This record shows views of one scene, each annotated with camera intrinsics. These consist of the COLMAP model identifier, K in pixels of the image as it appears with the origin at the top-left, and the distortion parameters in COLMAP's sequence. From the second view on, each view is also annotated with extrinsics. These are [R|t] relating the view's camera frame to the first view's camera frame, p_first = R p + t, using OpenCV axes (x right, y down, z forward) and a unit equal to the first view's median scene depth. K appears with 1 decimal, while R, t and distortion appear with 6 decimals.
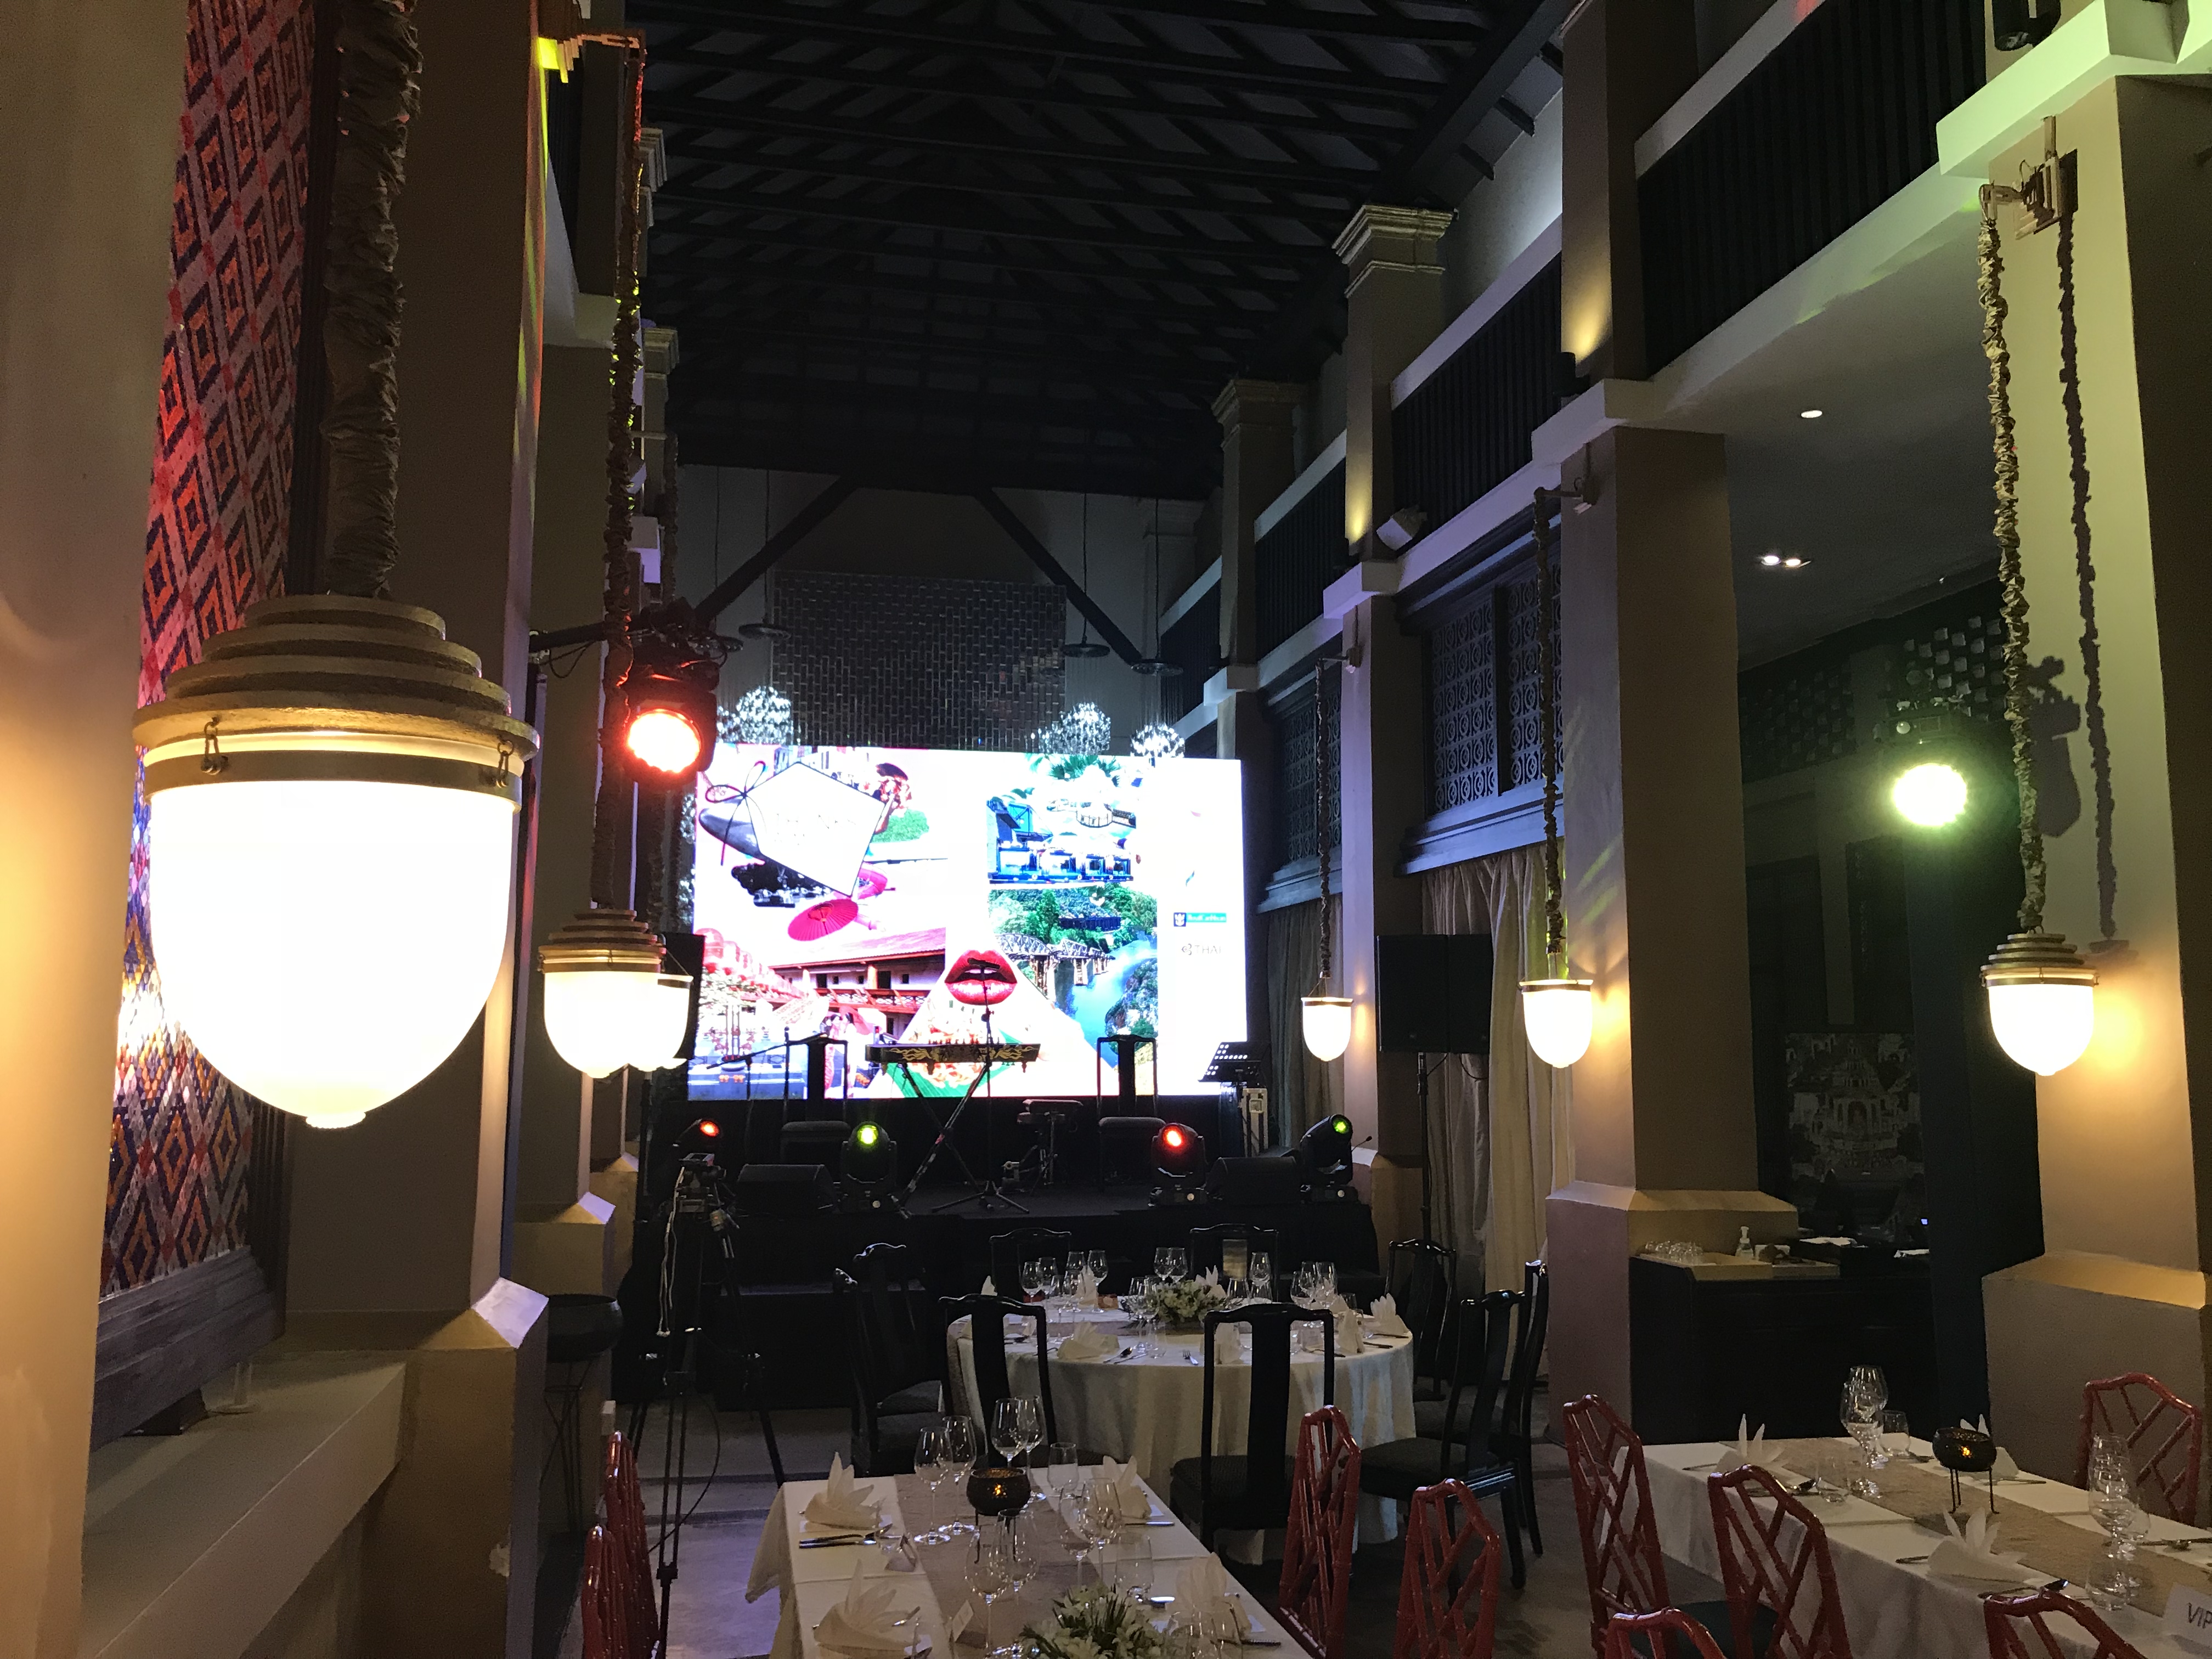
lens RADIAL K [[1820.1, 0, 1100.1], [0, 1820.1, 797.9], [0, 0, 1]] dist [0.038661, -0.038763]
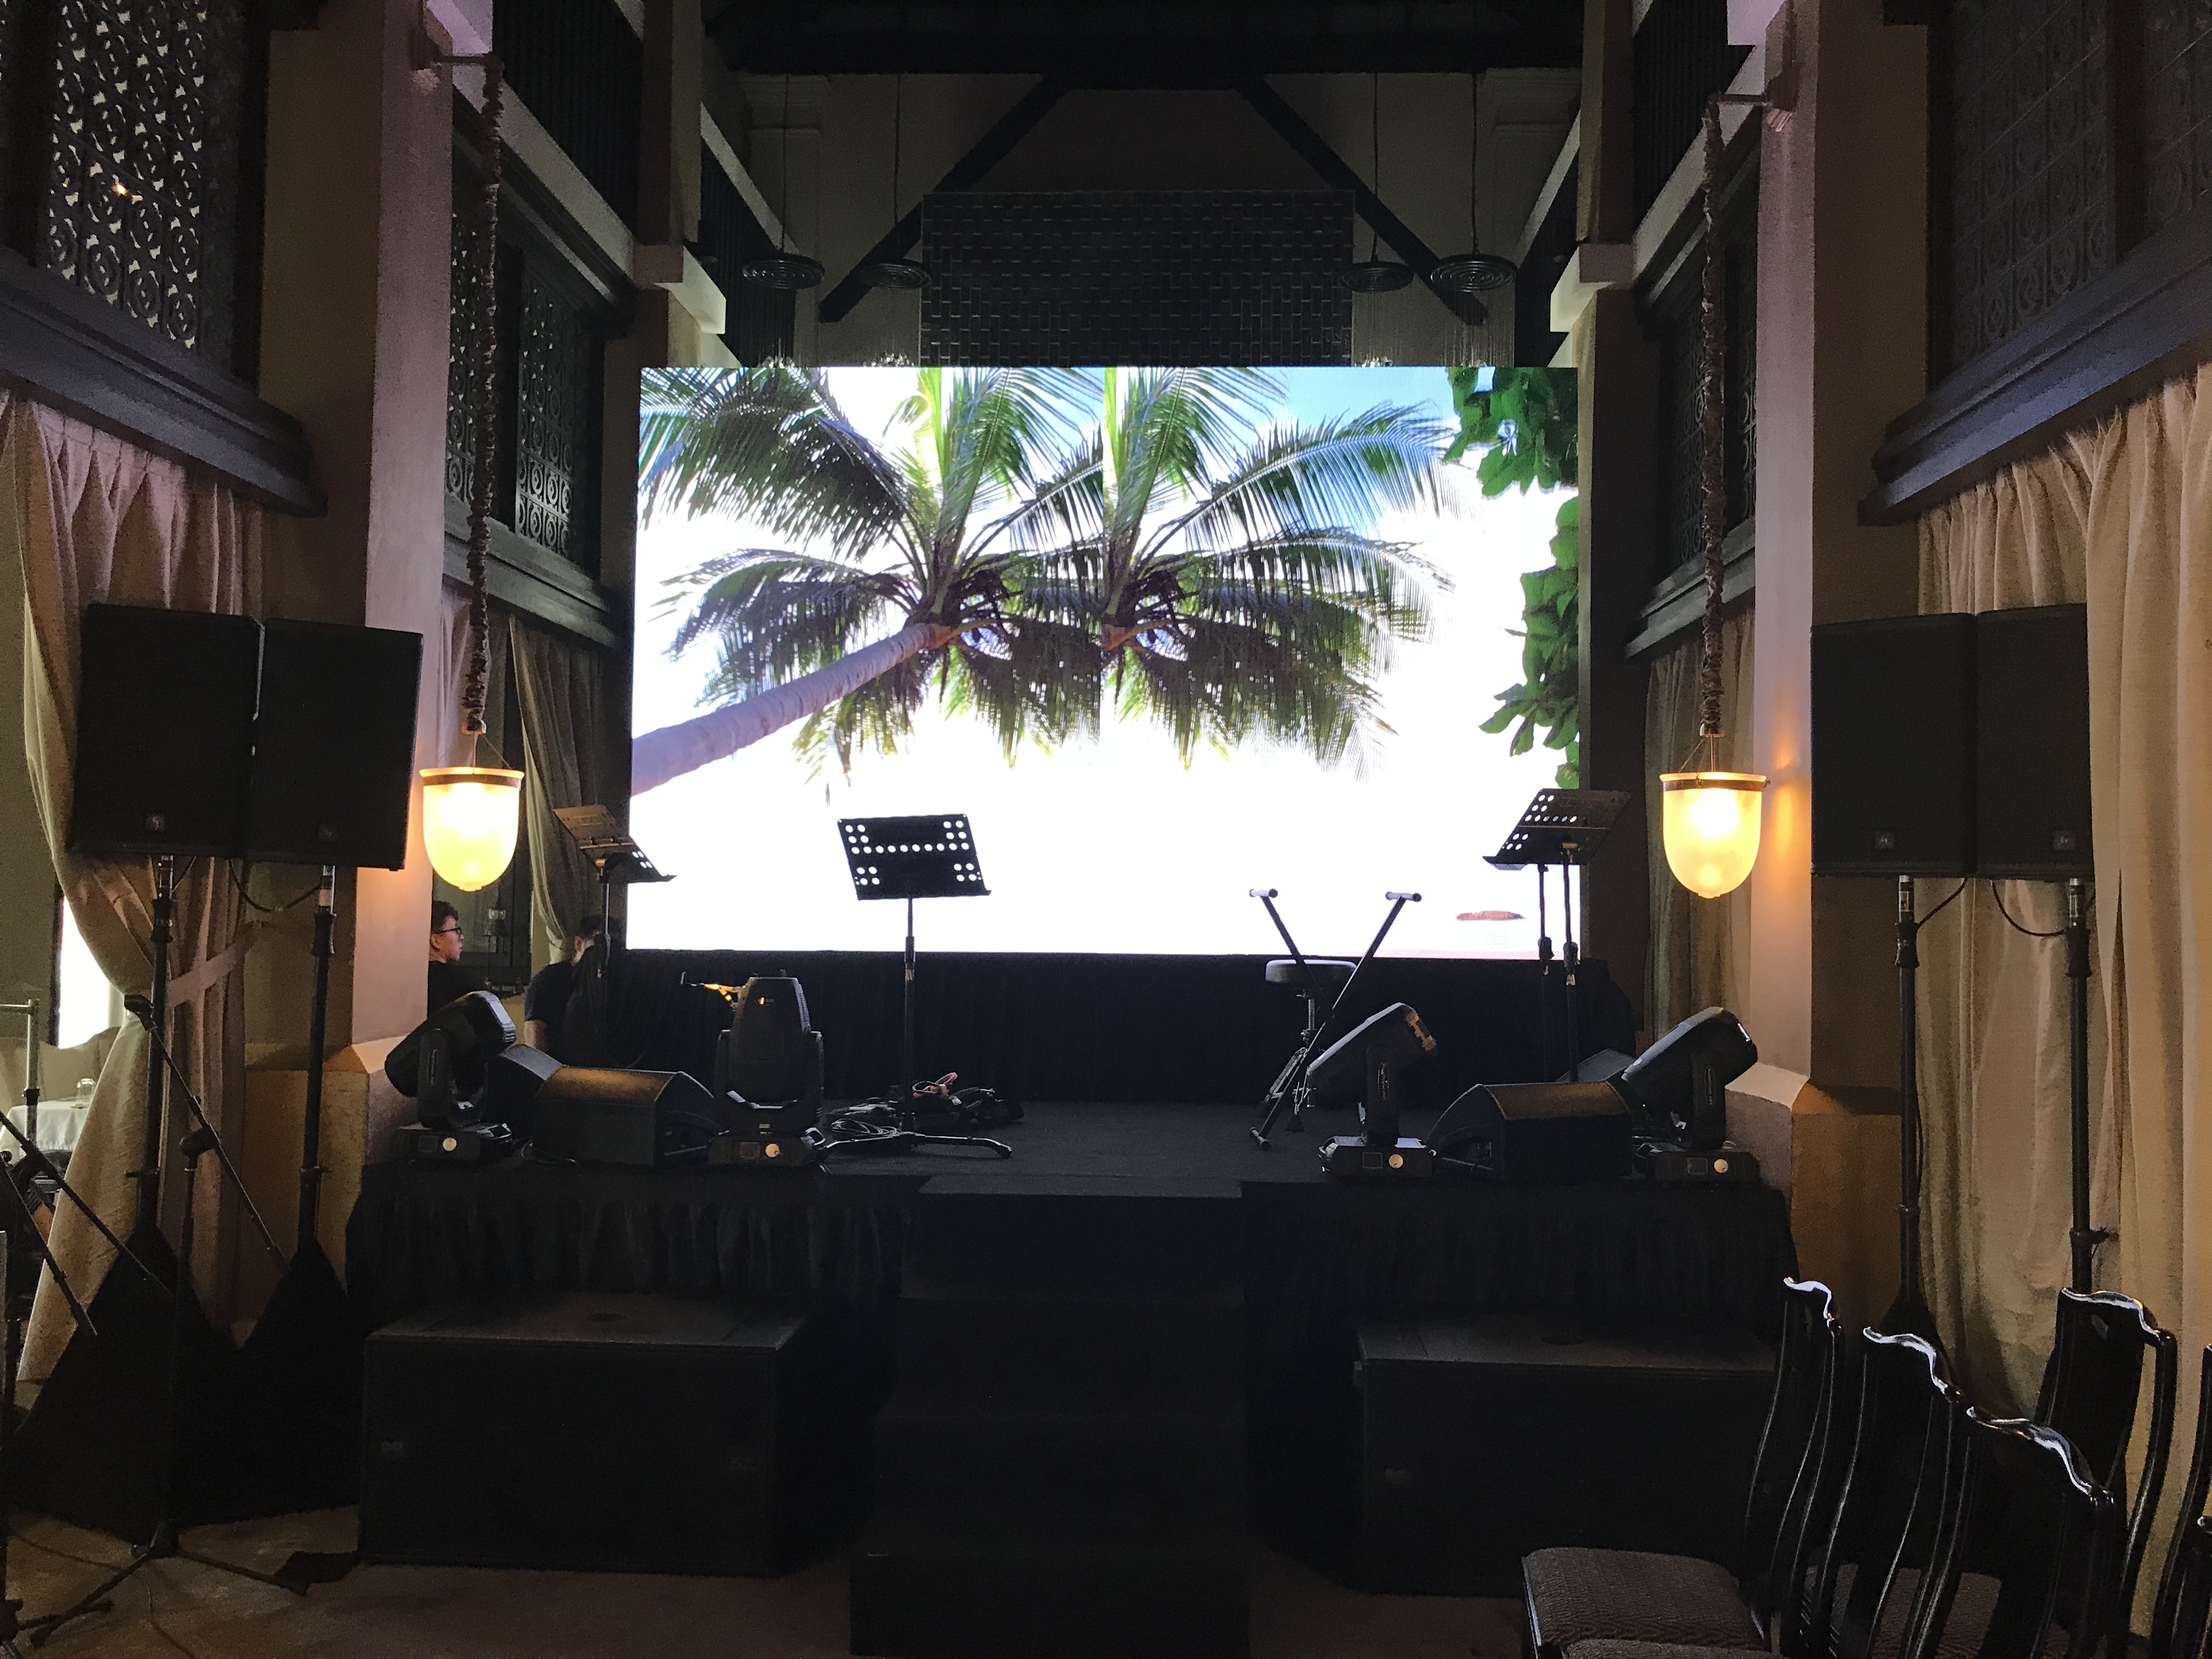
lens RADIAL K [[1820.1, 0, 1101.4], [0, 1820.1, 828.9], [0, 0, 1]] dist [0.038661, -0.038763]
pose [[0.967043, 0.004301, -0.254577, 0.083937], [0.019397, 0.995707, 0.090502, 0.070400], [0.253873, -0.092457, 0.962808, 0.433701]]
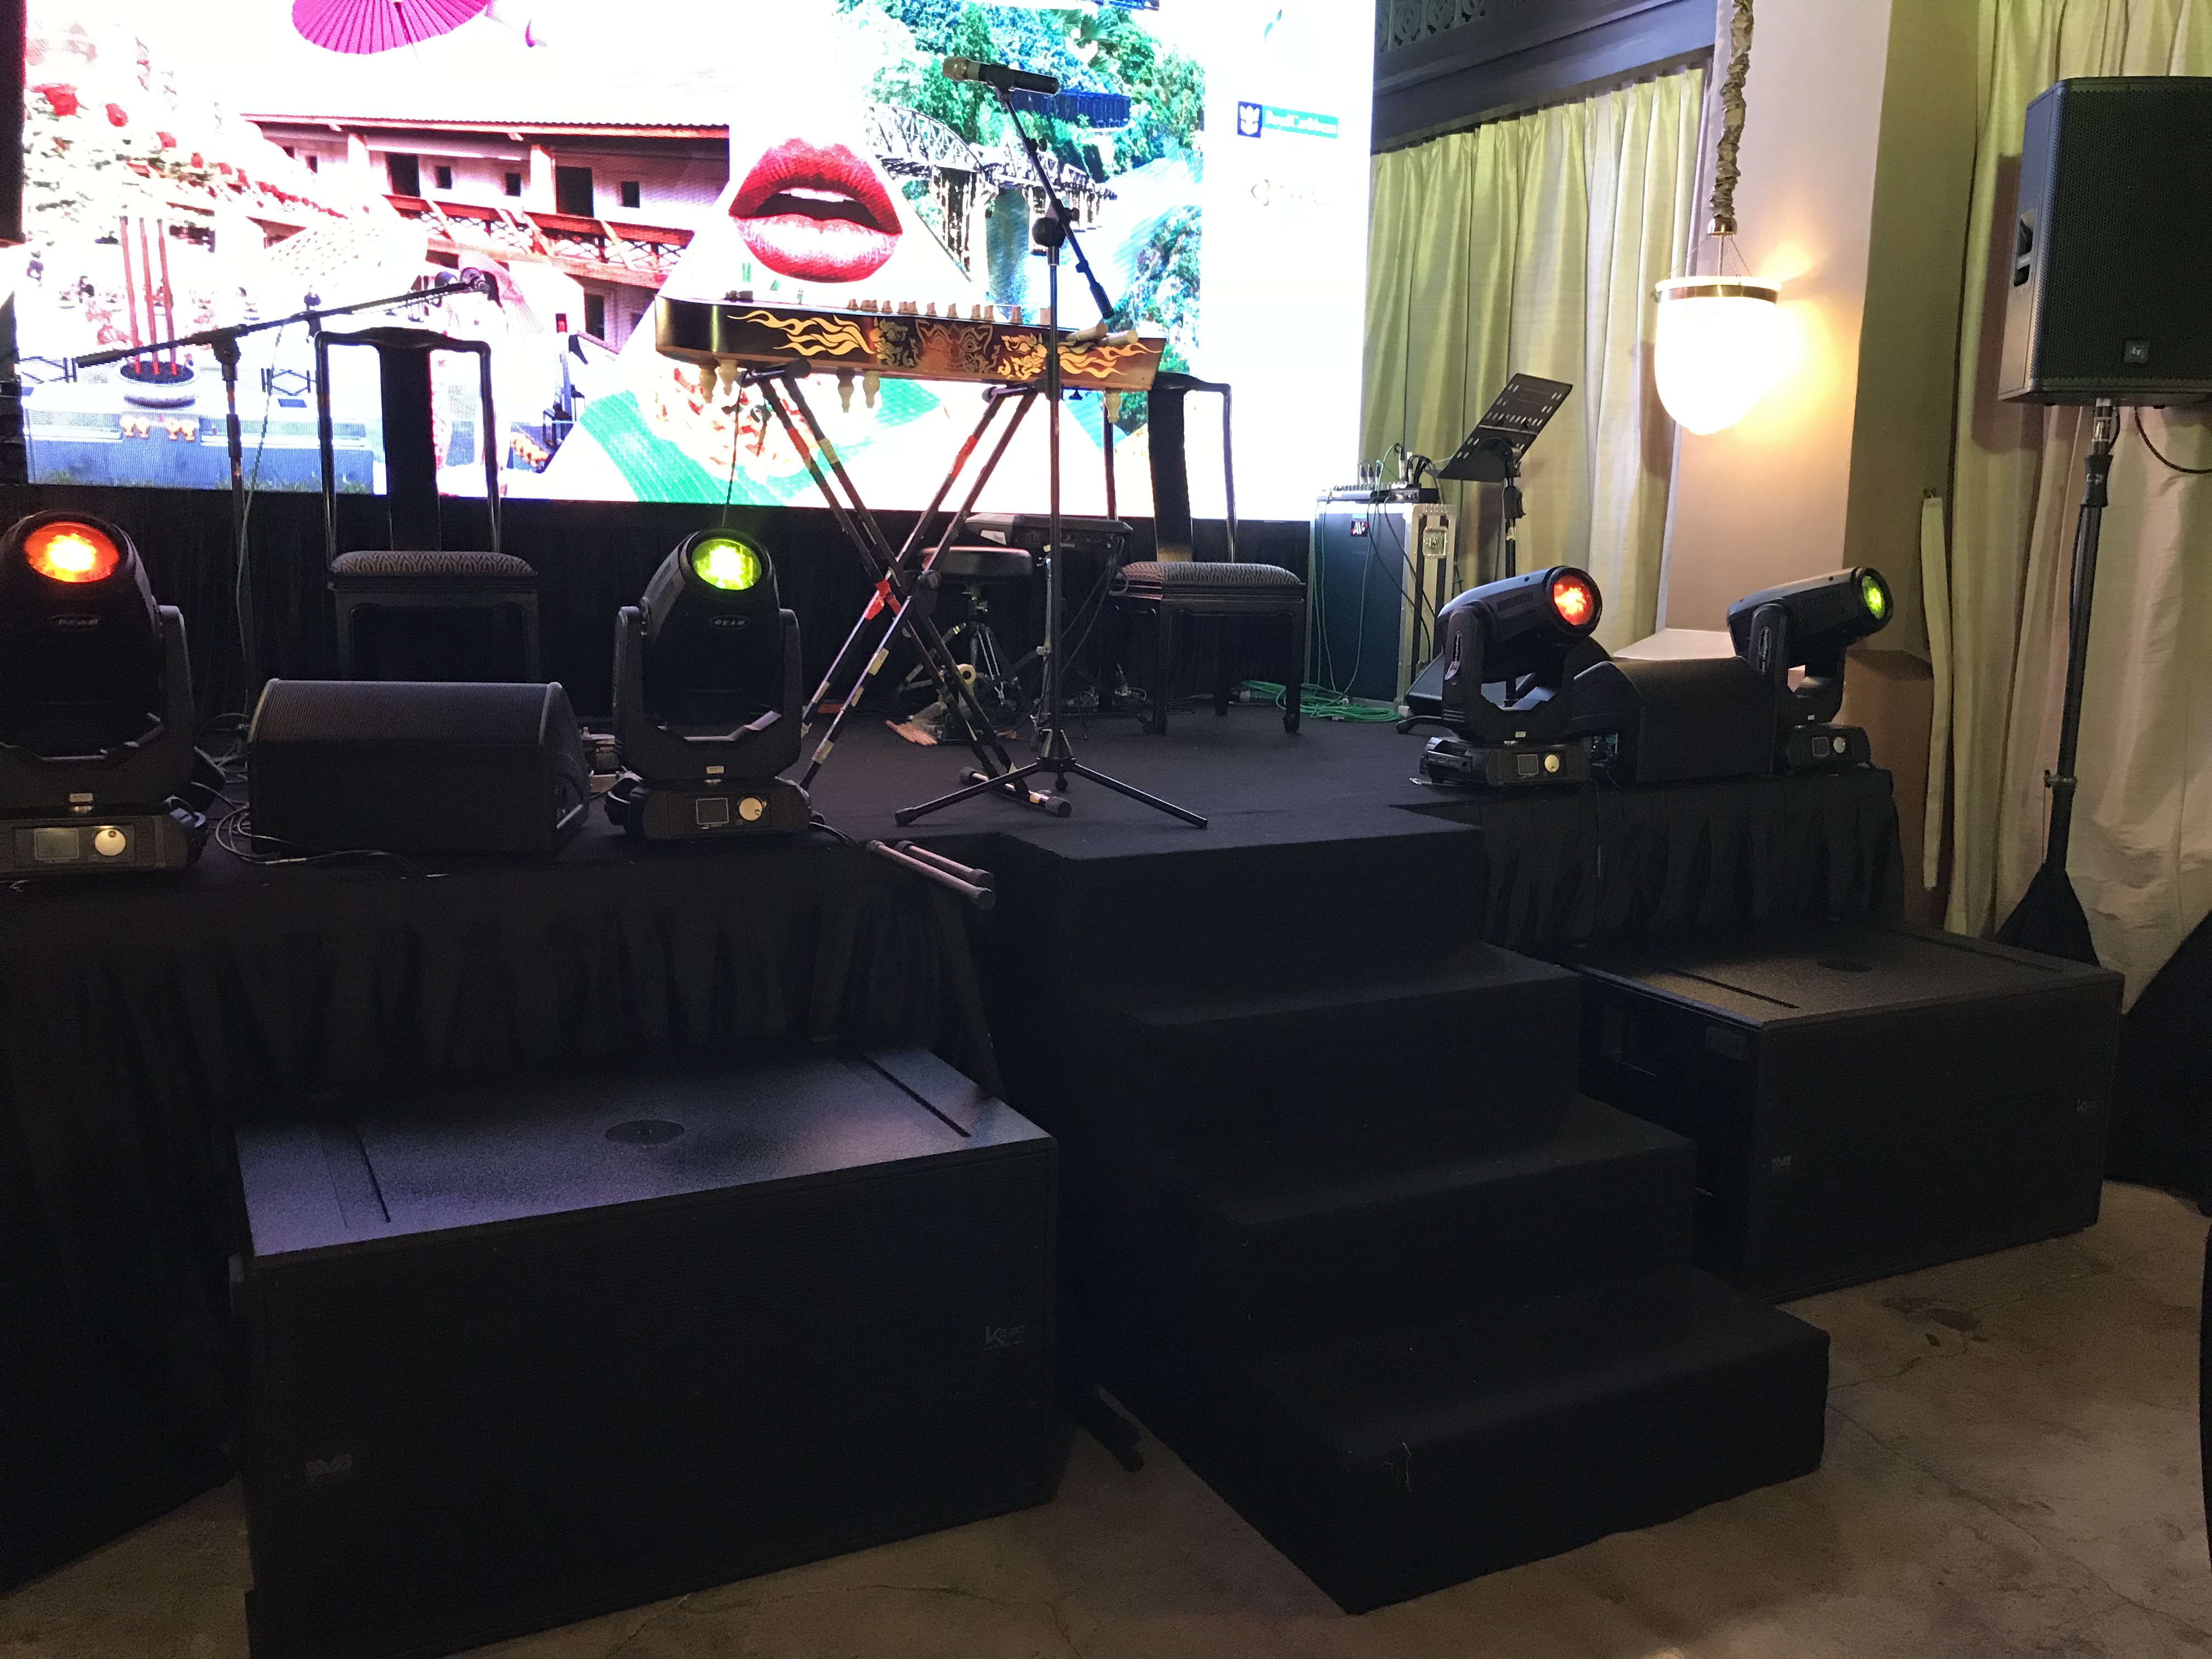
lens RADIAL K [[1820.1, 0, 1115.5], [0, 1820.1, 848.6], [0, 0, 1]] dist [0.038661, -0.038763]
pose [[0.956202, -0.024566, 0.291675, -0.125541], [-0.065610, 0.953129, 0.295366, 0.110431], [-0.285260, -0.301566, 0.909772, 0.574735]]
